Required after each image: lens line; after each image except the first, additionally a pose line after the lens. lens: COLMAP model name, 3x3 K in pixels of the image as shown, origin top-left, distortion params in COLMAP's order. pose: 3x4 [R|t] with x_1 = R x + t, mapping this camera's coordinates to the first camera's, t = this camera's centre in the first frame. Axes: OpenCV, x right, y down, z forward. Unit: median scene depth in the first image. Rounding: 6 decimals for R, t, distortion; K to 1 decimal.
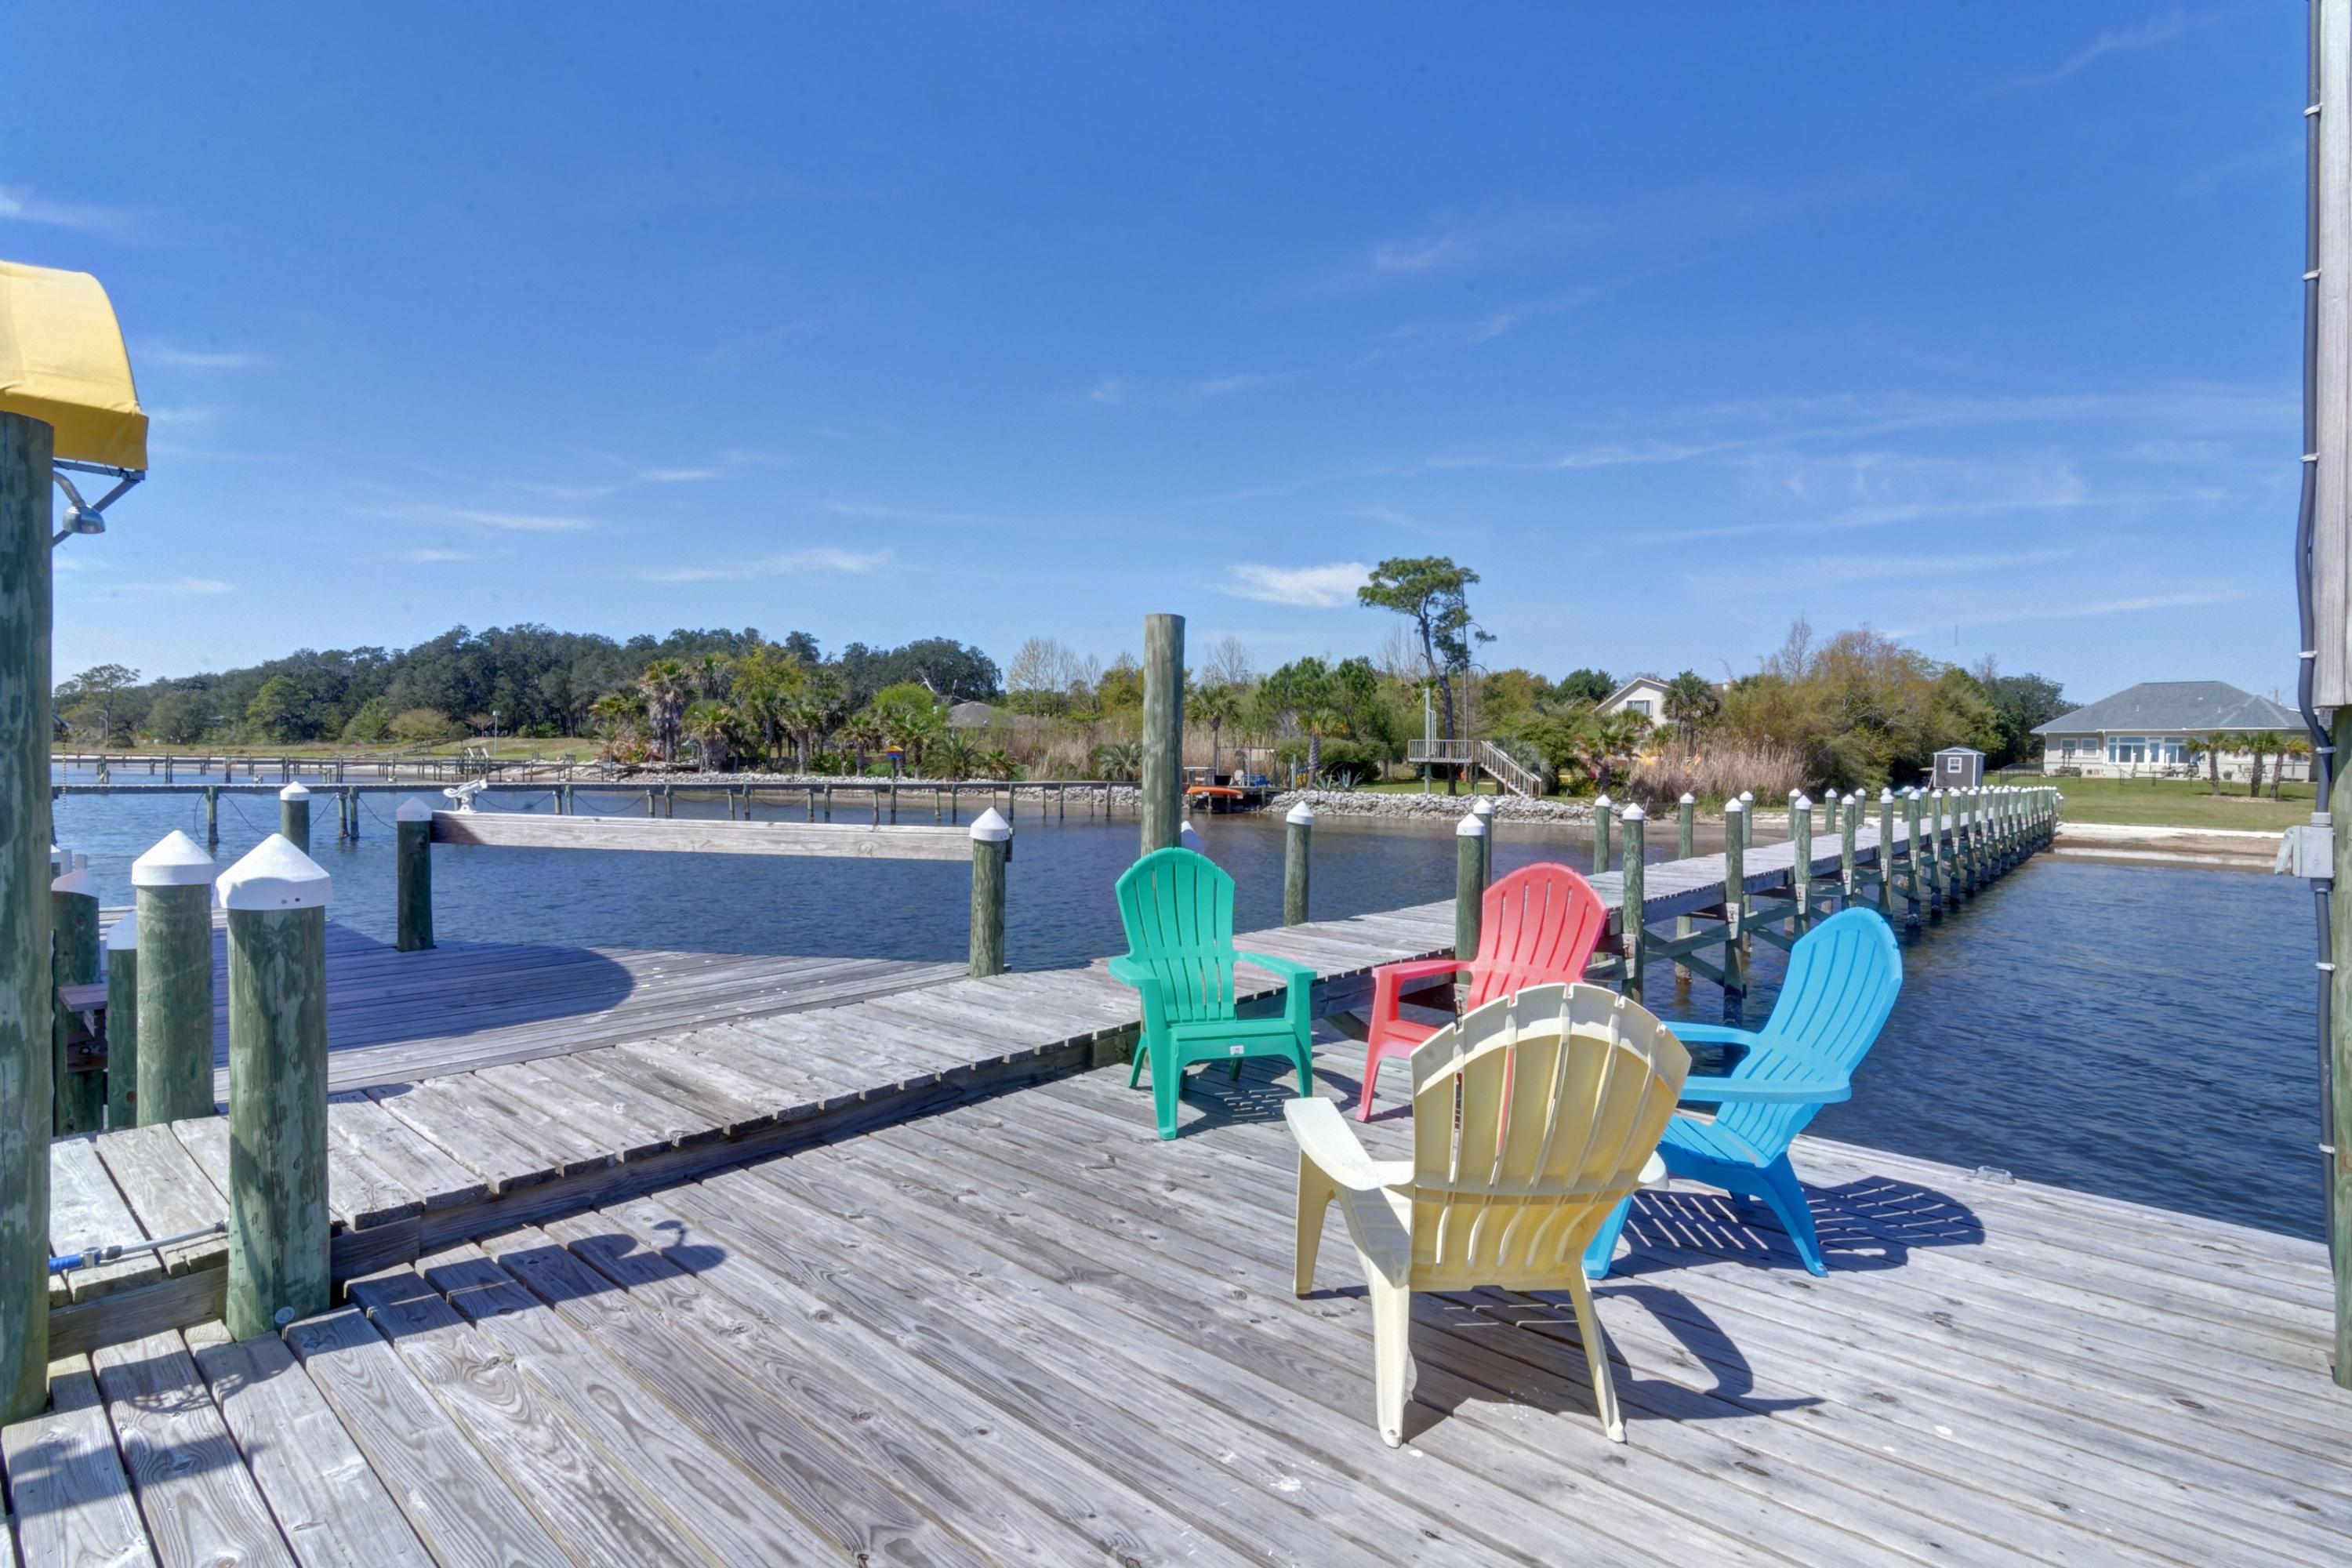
lens RADIAL K [[1117.6, 0, 1178.1], [0, 1117.6, 777.3], [0, 0, 1]] dist [-0.000288, 0.000303]
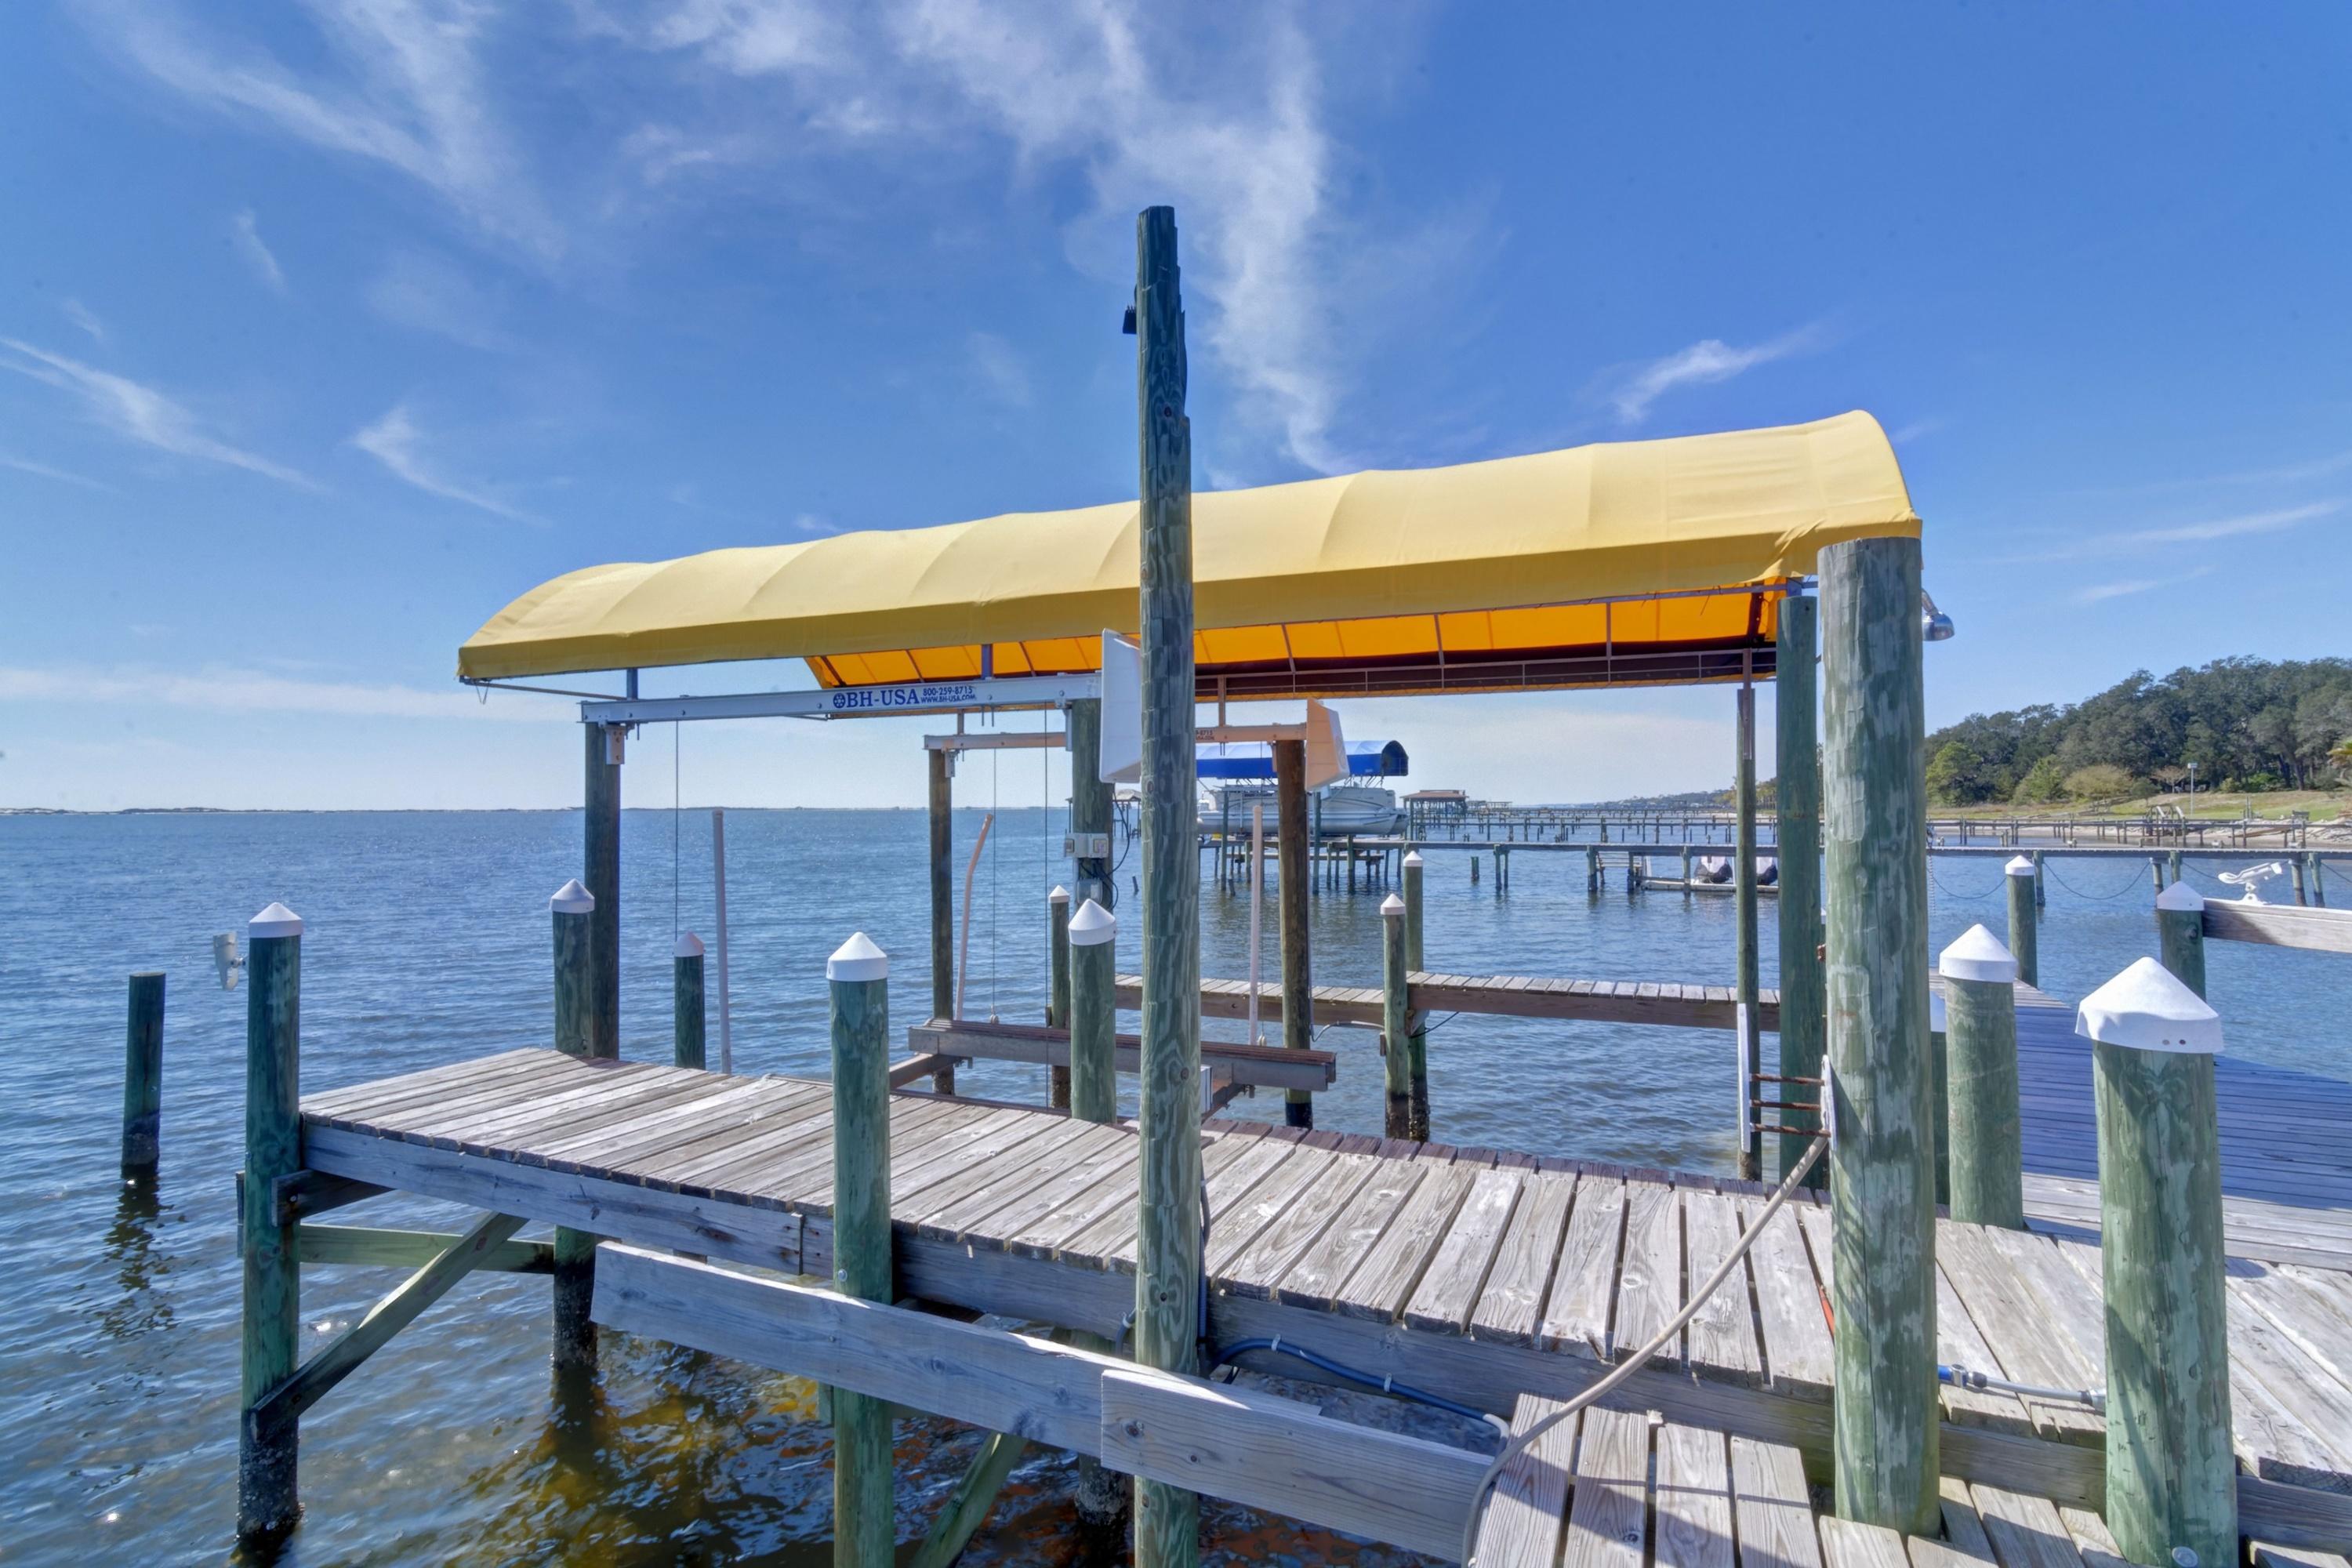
lens RADIAL K [[1117.6, 0, 1178.1], [0, 1117.6, 777.3], [0, 0, 1]] dist [-0.000288, 0.000303]
pose [[0.284090, -0.046390, -0.957675, -0.203432], [-0.005432, 0.998735, -0.049991, -0.039061], [0.958782, 0.019404, 0.283479, 0.058478]]
